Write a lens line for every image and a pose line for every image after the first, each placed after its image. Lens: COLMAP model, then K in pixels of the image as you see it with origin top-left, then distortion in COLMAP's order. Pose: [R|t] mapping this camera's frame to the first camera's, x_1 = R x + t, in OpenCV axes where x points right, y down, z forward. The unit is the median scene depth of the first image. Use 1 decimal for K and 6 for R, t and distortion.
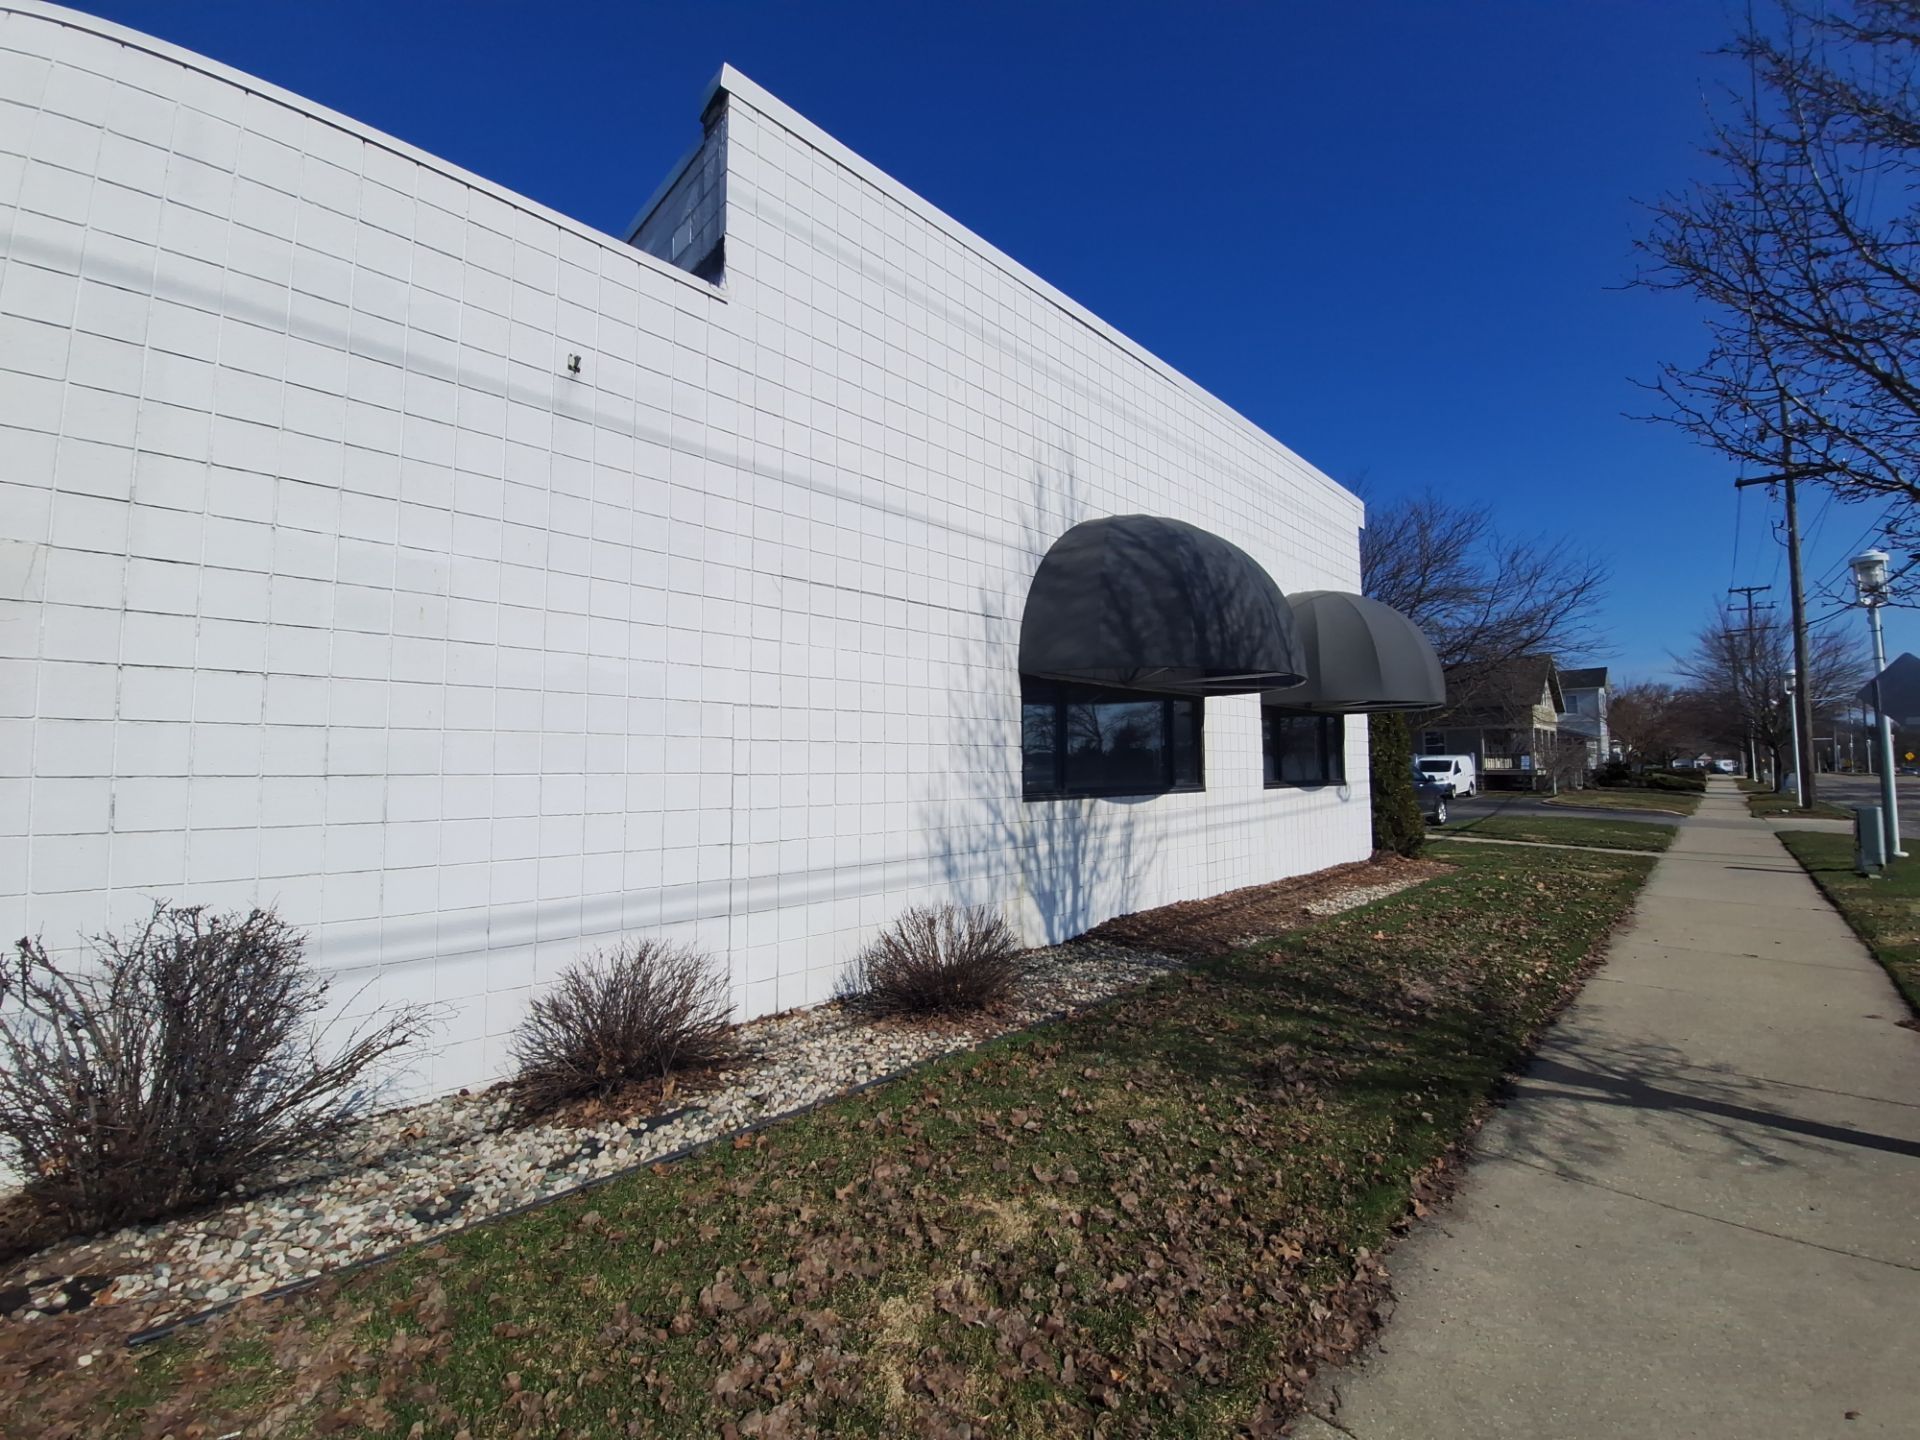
lens RADIAL K [[748.3, 0, 964.3], [0, 748.3, 726.1], [0, 0, 1]] dist [0.002173, -0.010662]
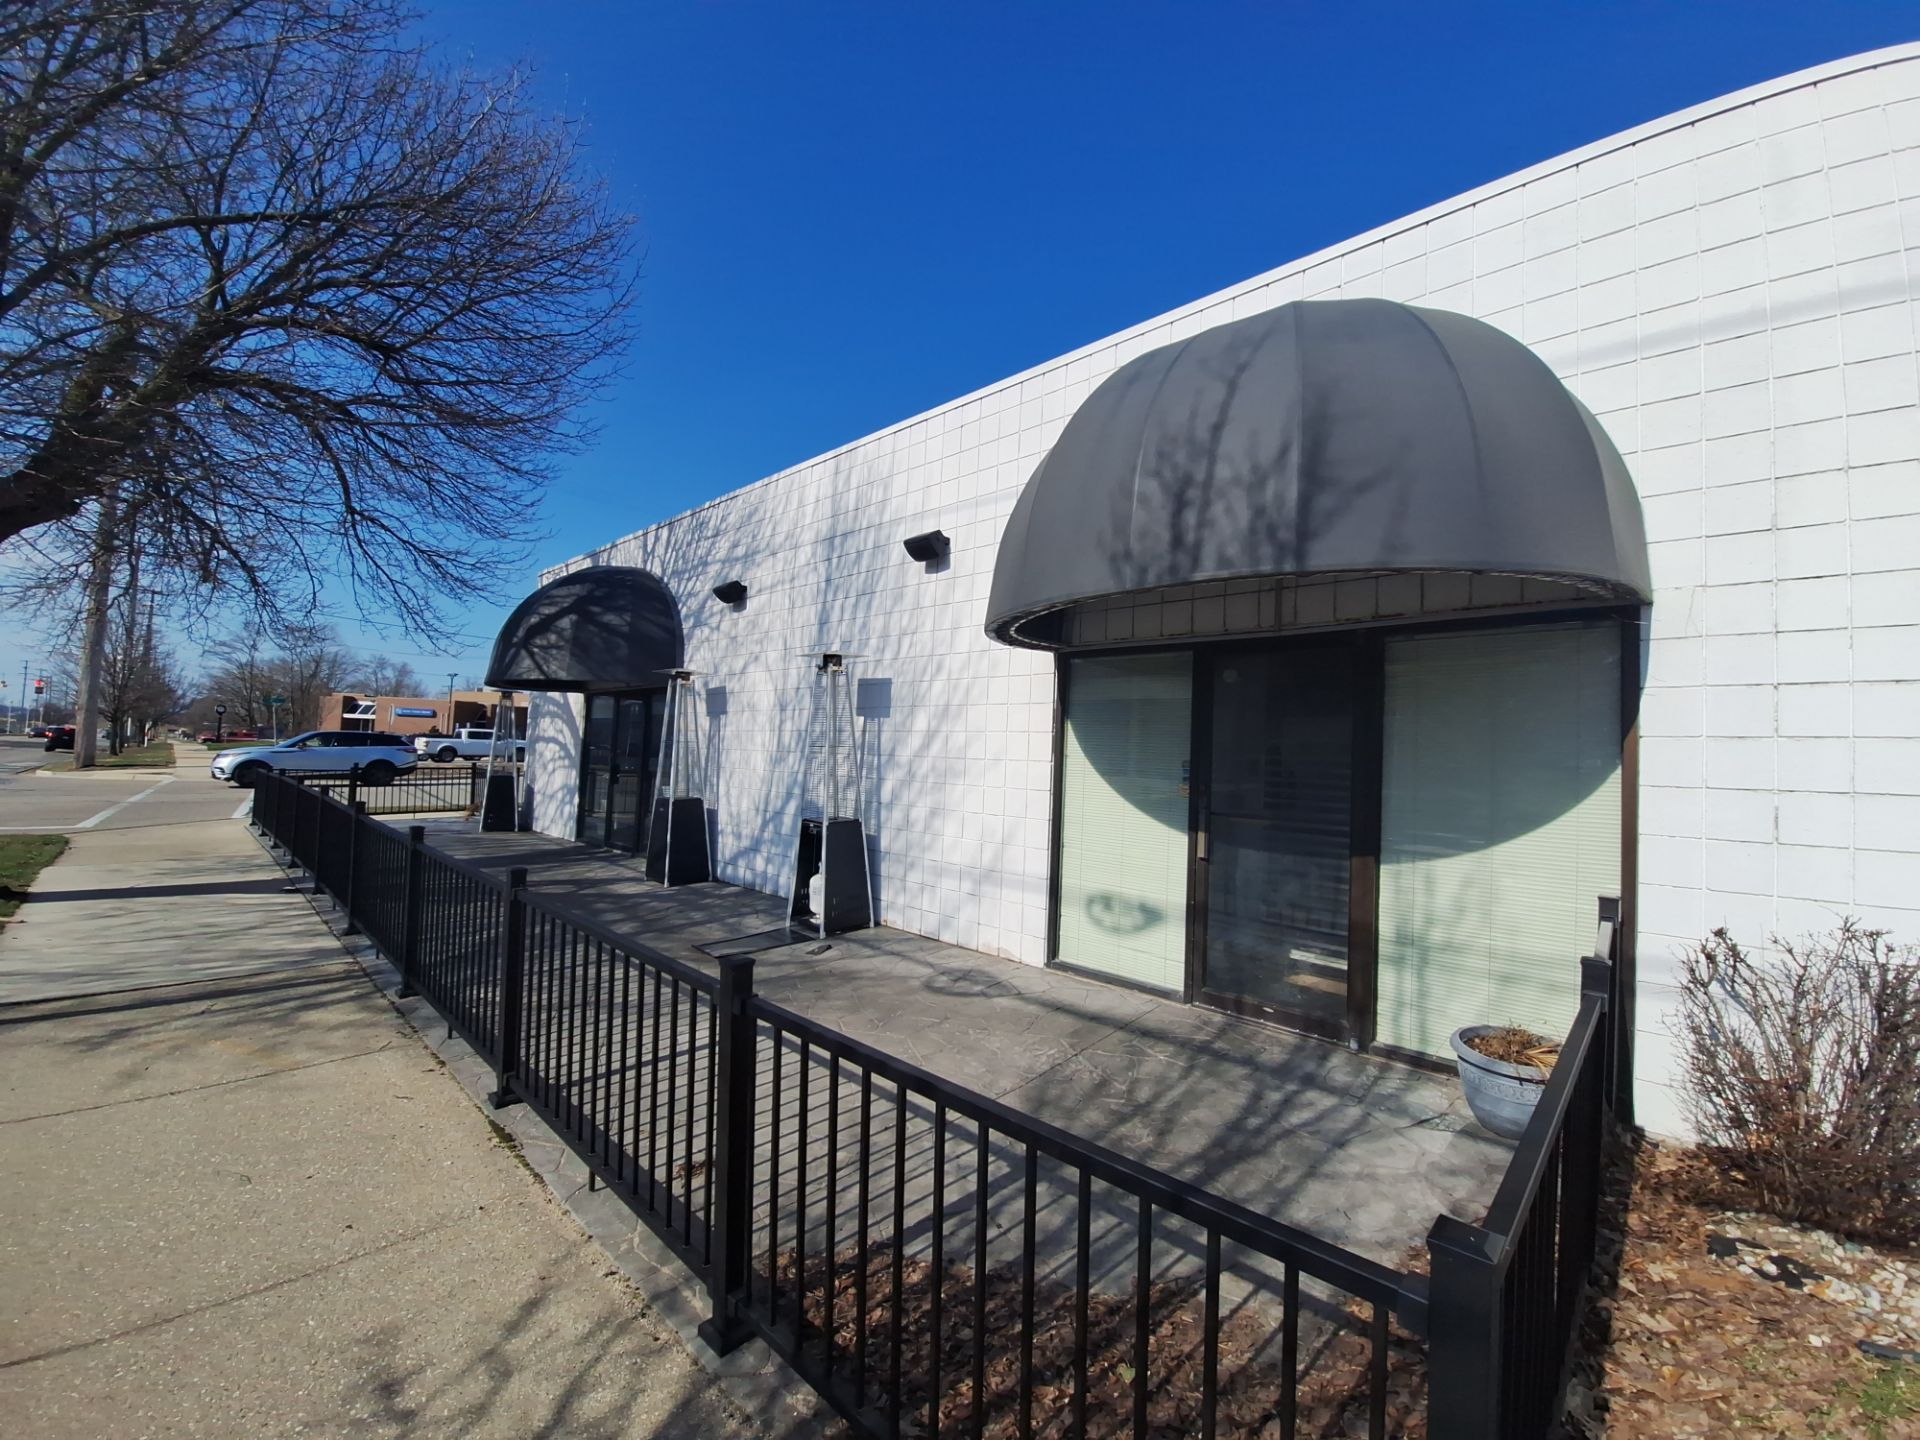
lens RADIAL K [[754.7, 0, 961.1], [0, 754.7, 731.2], [0, 0, 1]] dist [-0.000027, -0.011680]
pose [[0.045460, -0.031688, -0.998463, -0.074804], [0.020112, 0.999323, -0.030800, -0.003740], [0.998764, -0.018681, 0.046067, -0.113891]]
